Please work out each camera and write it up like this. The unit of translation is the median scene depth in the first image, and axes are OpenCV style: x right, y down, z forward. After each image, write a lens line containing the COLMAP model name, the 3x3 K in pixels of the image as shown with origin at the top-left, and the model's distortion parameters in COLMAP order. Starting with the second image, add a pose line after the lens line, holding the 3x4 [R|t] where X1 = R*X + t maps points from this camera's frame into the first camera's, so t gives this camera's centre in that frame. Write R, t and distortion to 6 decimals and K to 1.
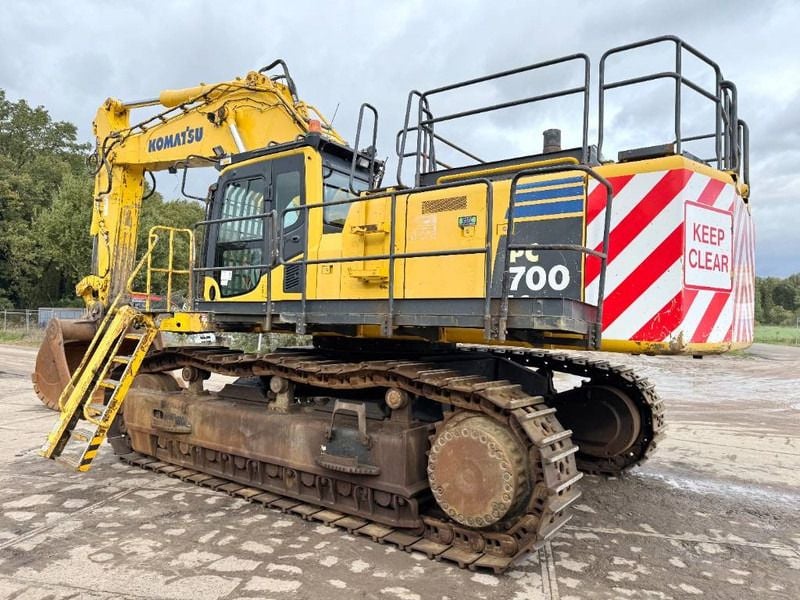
lens RADIAL K [[555.2, 0, 400.0], [0, 555.2, 300.0], [0, 0, 1]] dist [0.085536, -0.104686]
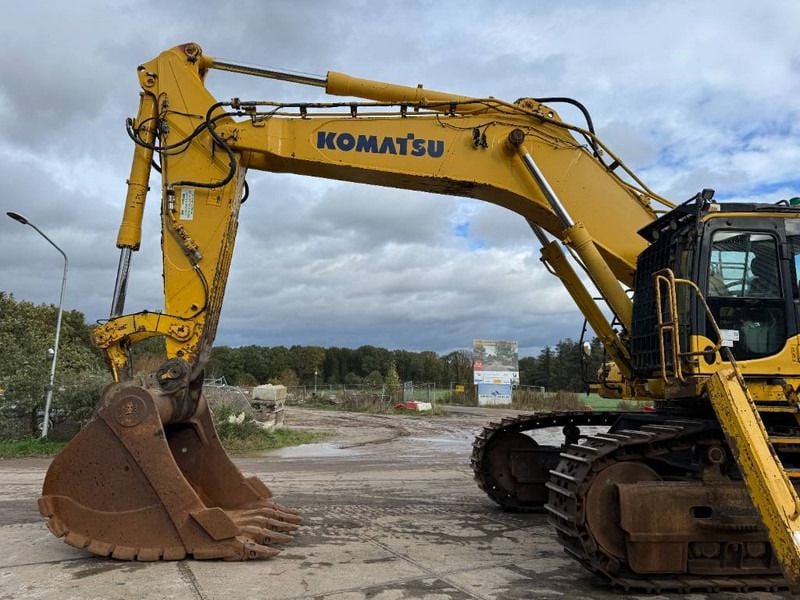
lens RADIAL K [[555.2, 0, 400.0], [0, 555.2, 300.0], [0, 0, 1]] dist [0.085536, -0.104686]
pose [[0.764867, 0.092036, 0.637580, -1.449137], [-0.018082, 0.992419, -0.121565, 0.019607], [-0.643935, 0.081452, 0.760732, 0.754187]]
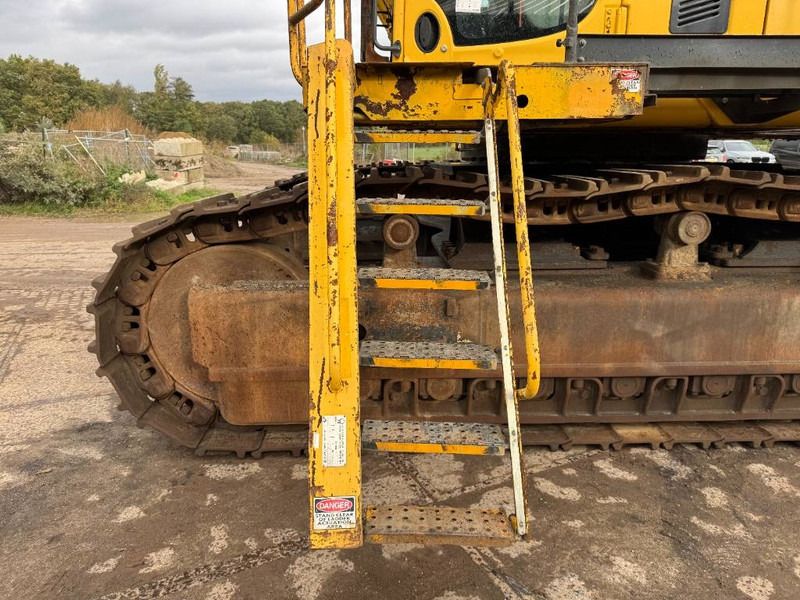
lens RADIAL K [[555.2, 0, 400.0], [0, 555.2, 300.0], [0, 0, 1]] dist [0.085536, -0.104686]
pose [[0.789256, -0.184310, 0.585752, -0.729282], [0.000092, 0.953928, 0.300035, 0.060691], [-0.614065, -0.236750, 0.752910, 0.760297]]
